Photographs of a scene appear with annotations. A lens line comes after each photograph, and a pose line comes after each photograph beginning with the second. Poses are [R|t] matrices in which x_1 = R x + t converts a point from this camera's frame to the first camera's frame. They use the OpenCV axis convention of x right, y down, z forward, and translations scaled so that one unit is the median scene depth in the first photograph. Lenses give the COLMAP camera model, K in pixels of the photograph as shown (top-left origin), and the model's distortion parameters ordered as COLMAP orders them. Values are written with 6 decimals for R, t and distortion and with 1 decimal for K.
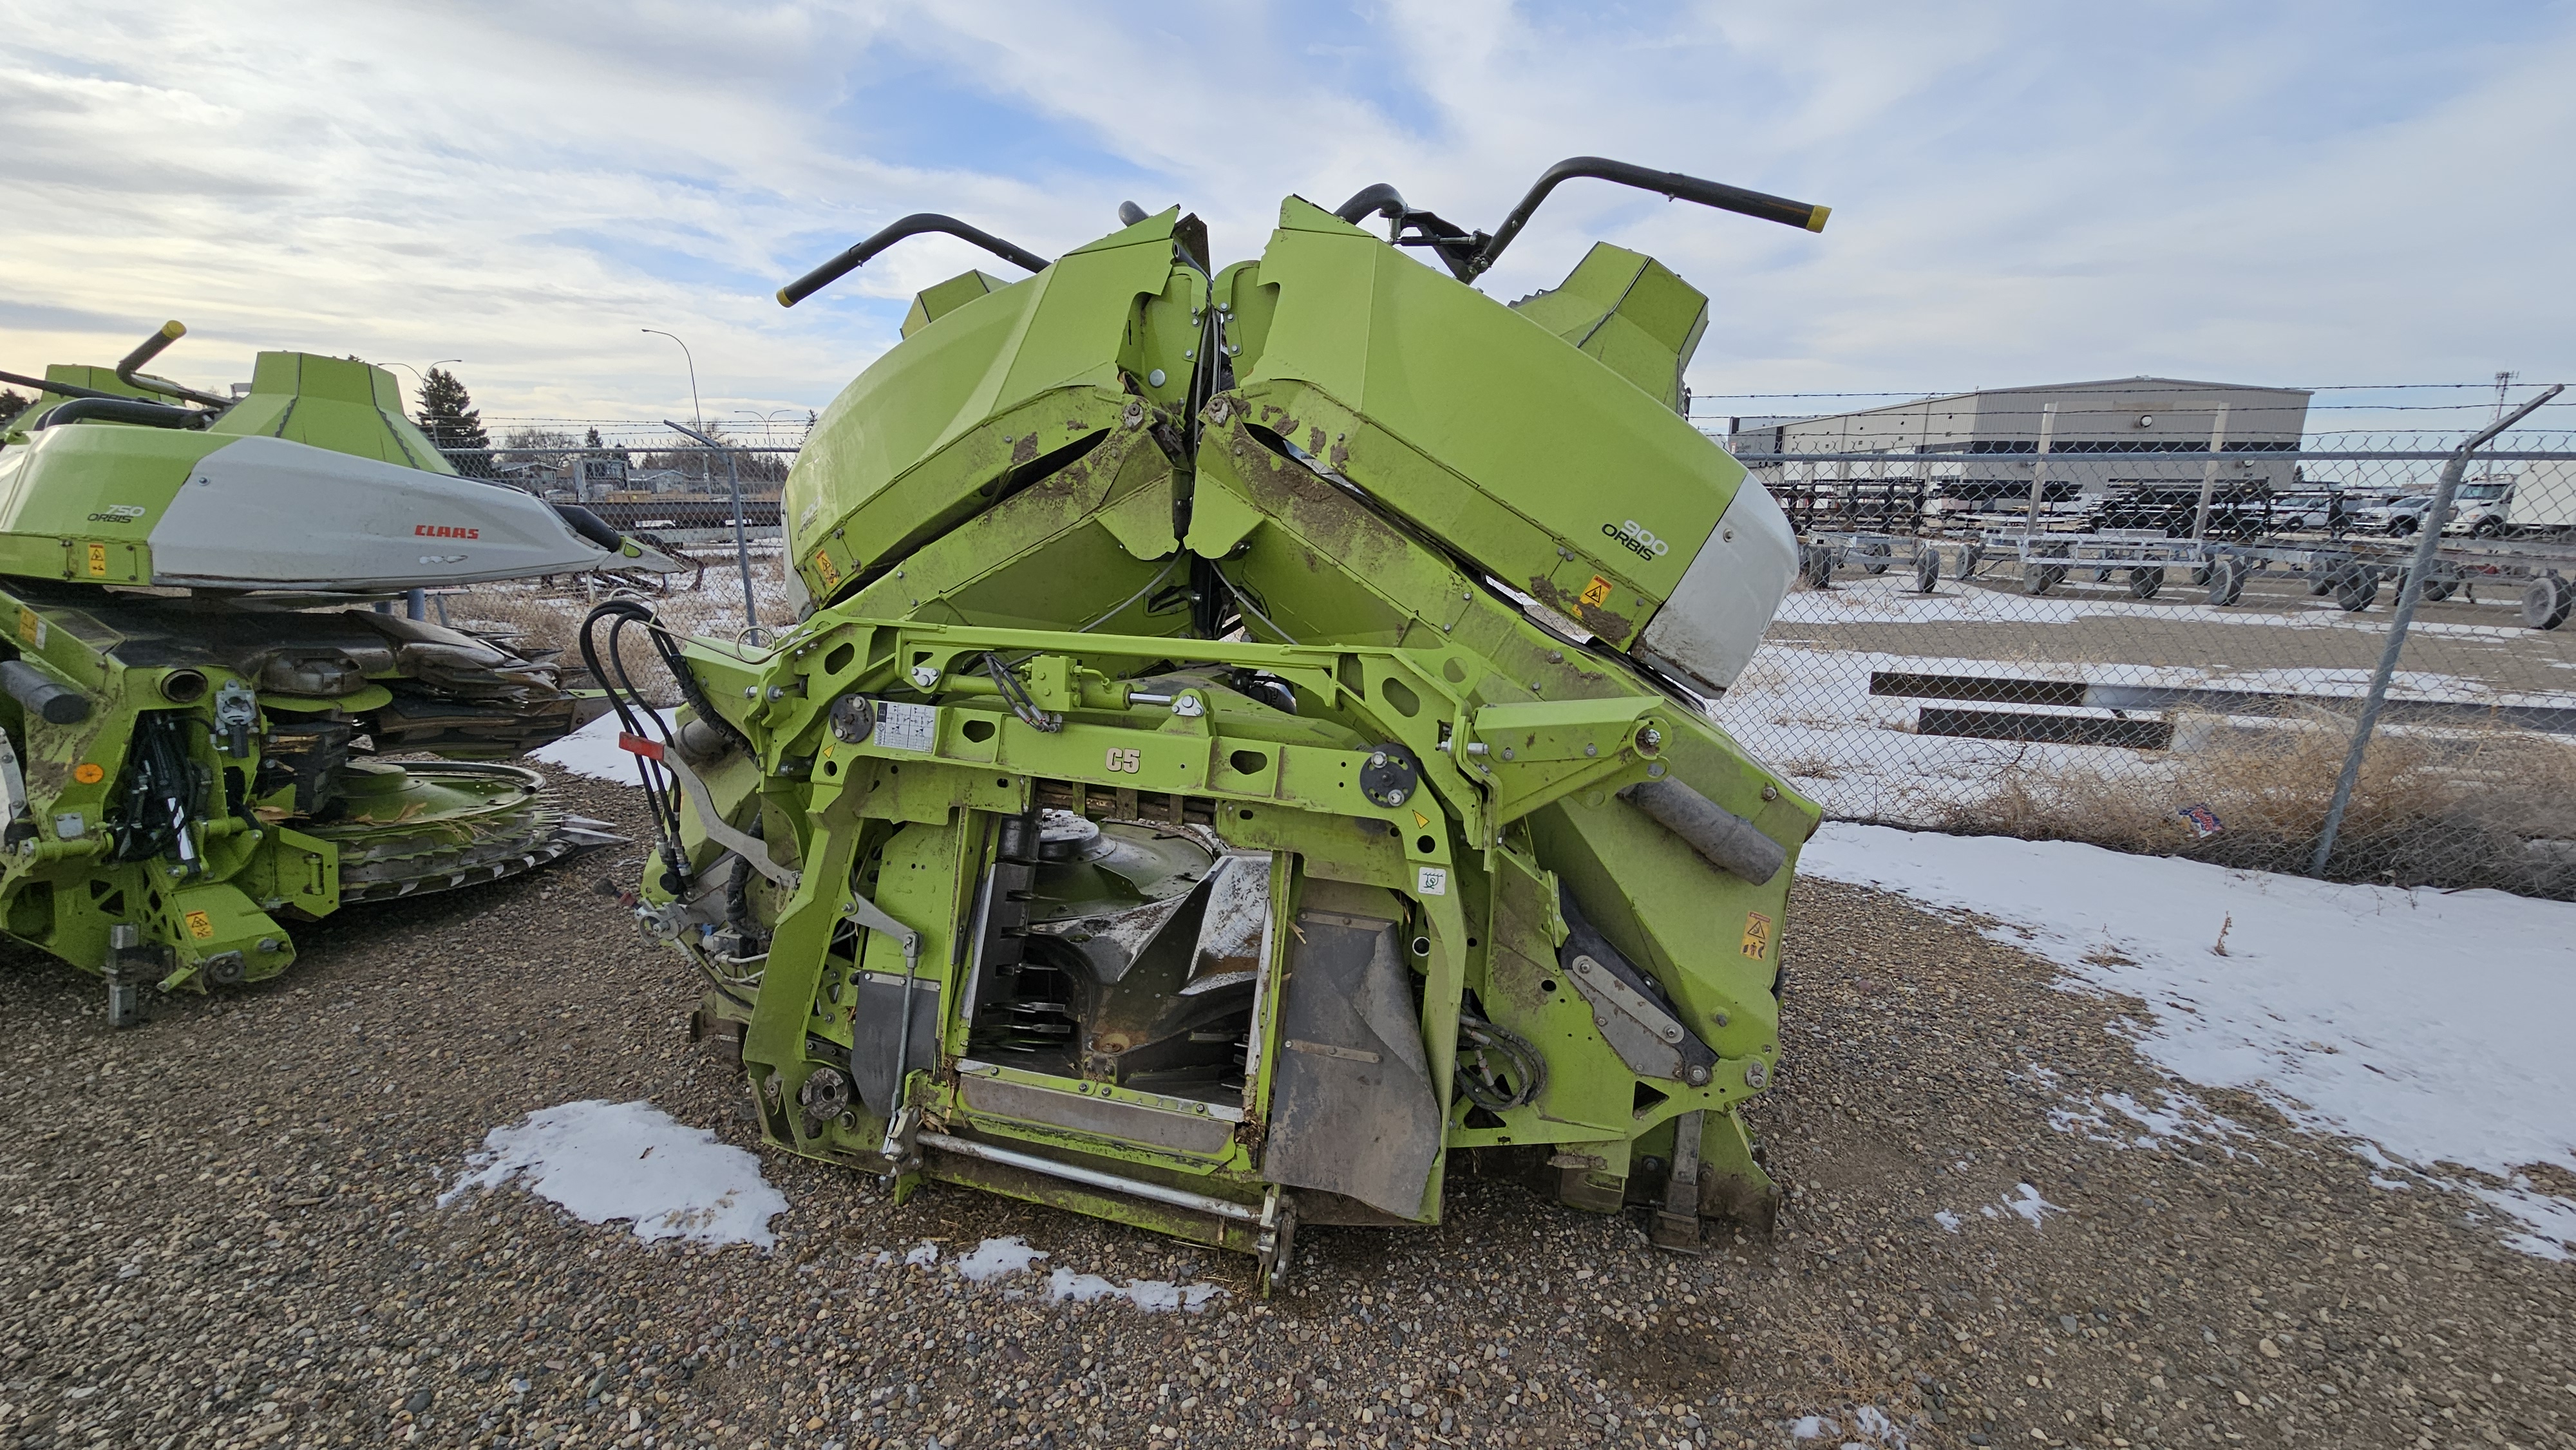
lens RADIAL K [[1057.5, 0, 1287.7], [0, 1057.5, 722.9], [0, 0, 1]] dist [-0.003209, -0.000146]
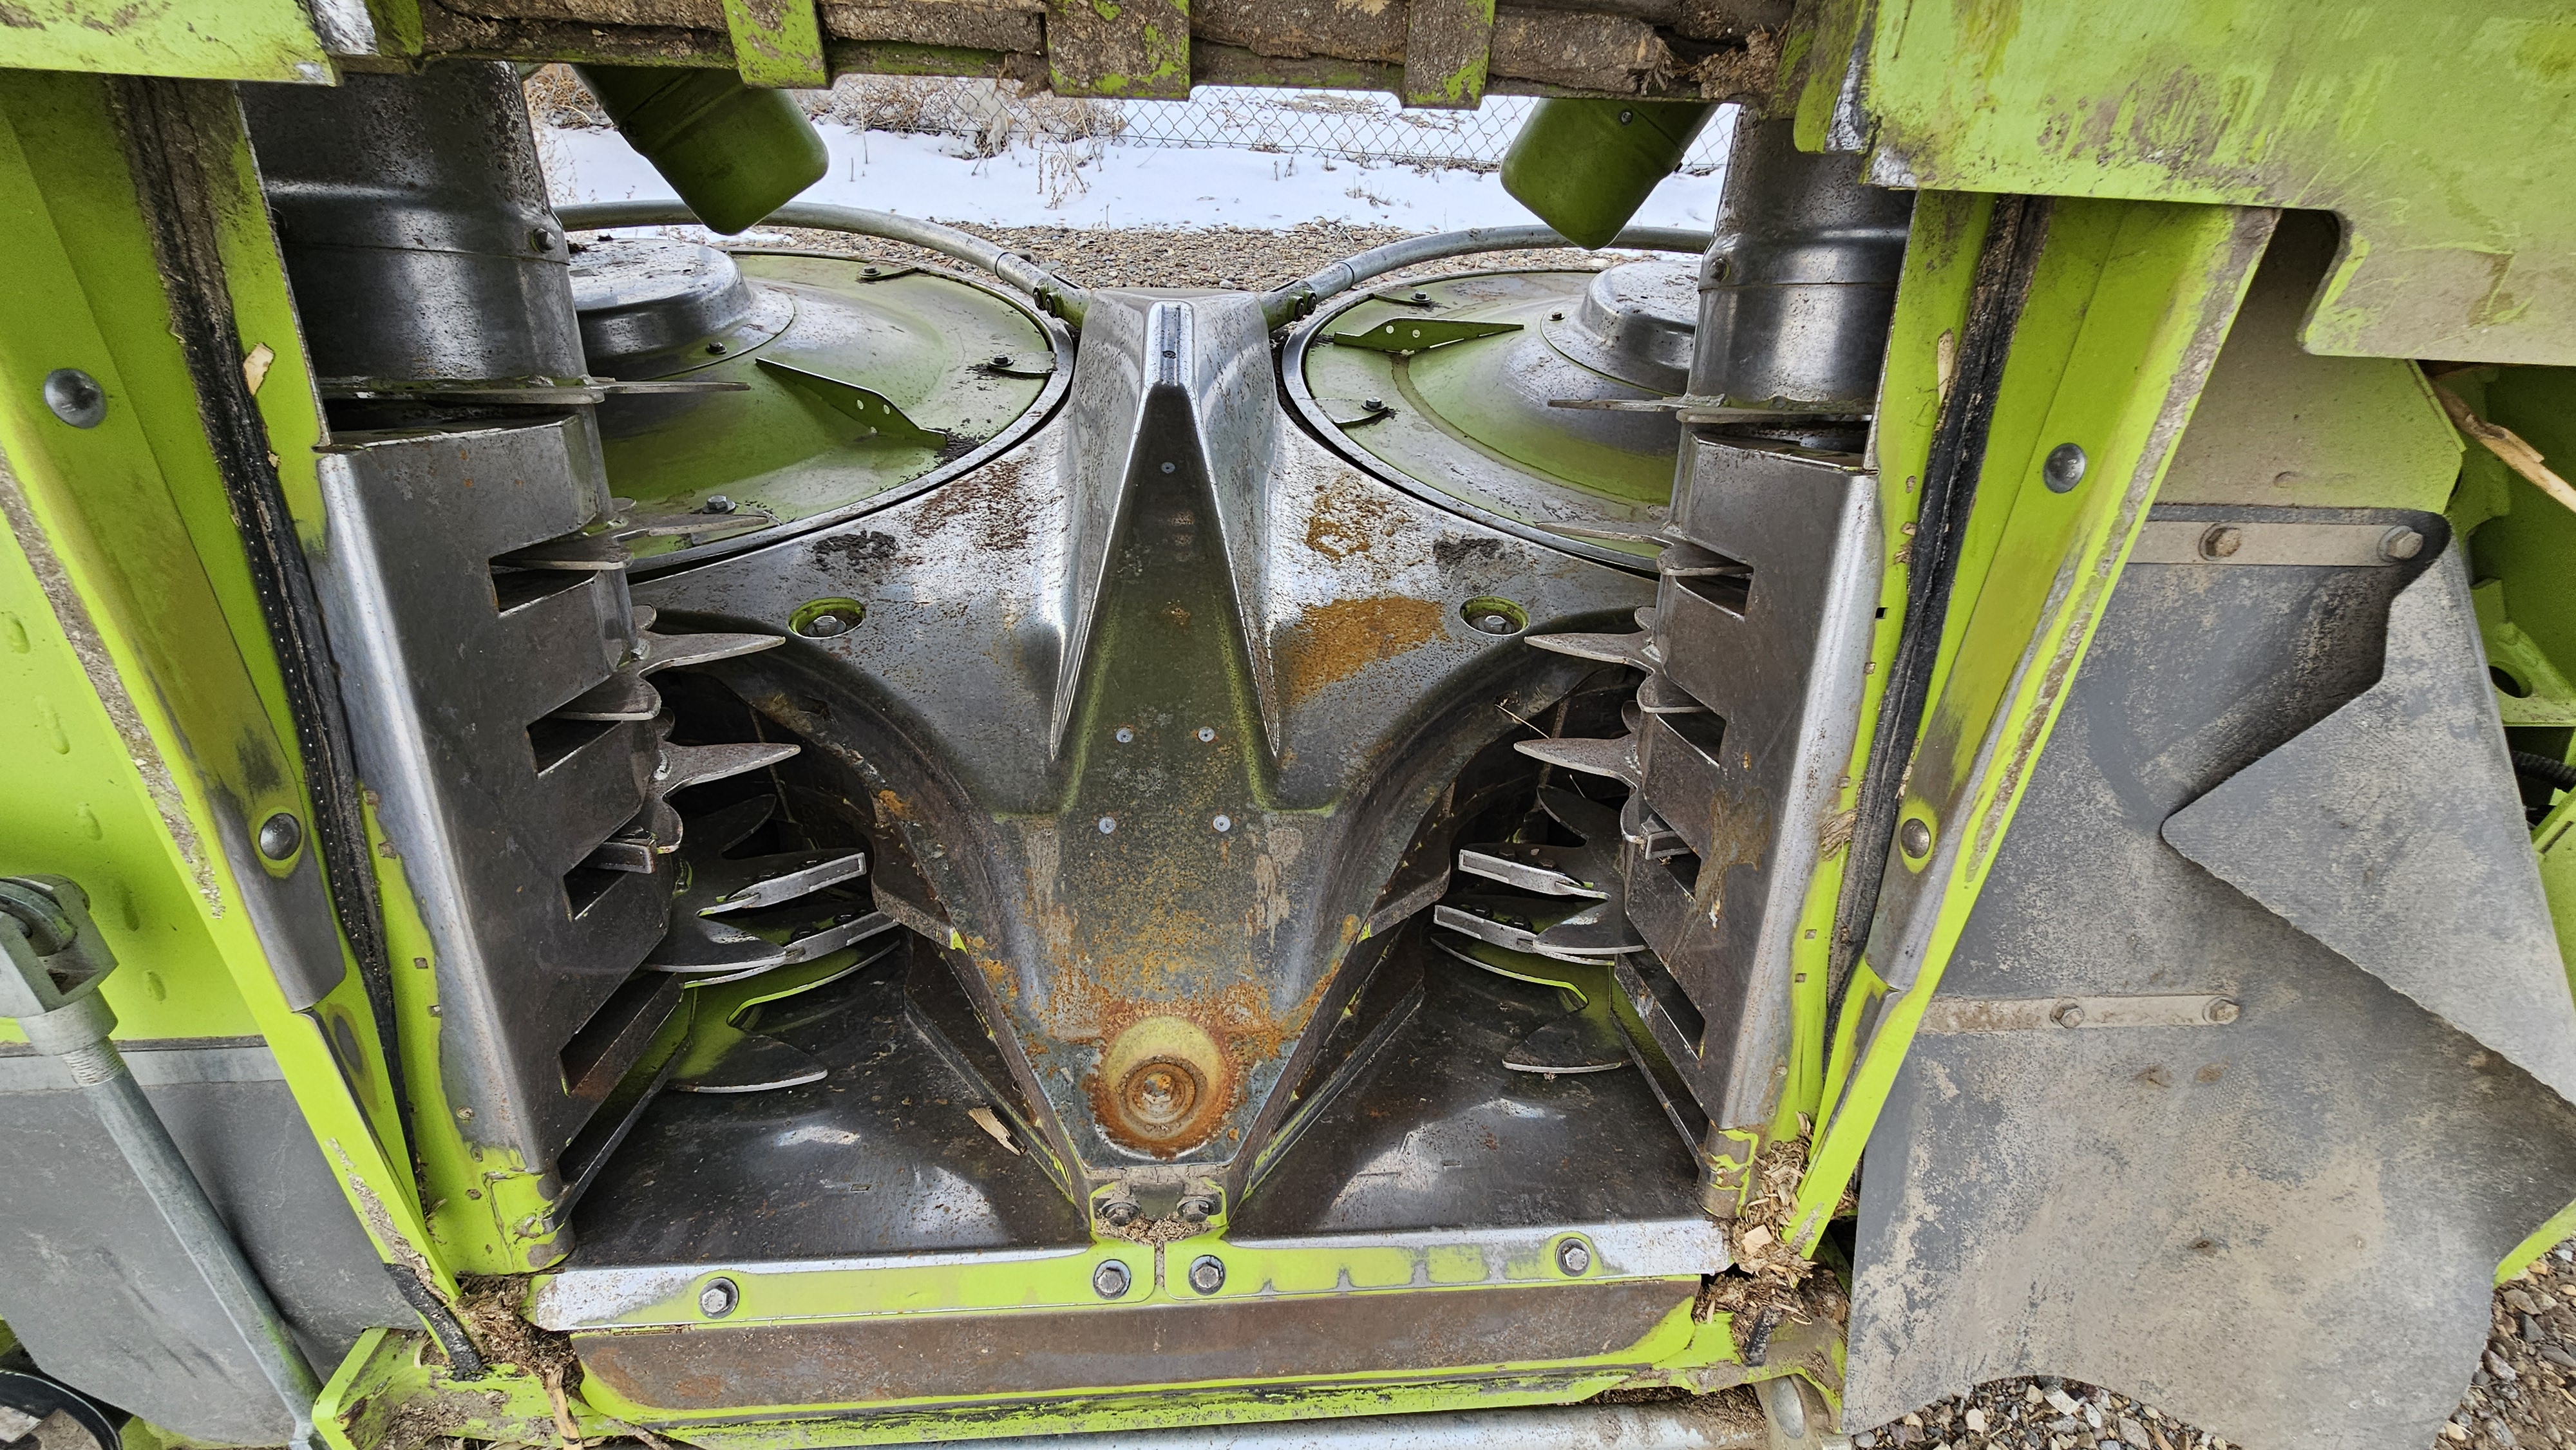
lens RADIAL K [[1057.5, 0, 1282.1], [0, 1057.5, 732.9], [0, 0, 1]] dist [-0.003209, -0.000146]
pose [[0.943338, -0.200181, 0.264652, -0.196599], [0.042245, 0.863505, 0.502569, 0.097933], [-0.329133, -0.462912, 0.823033, 0.835895]]
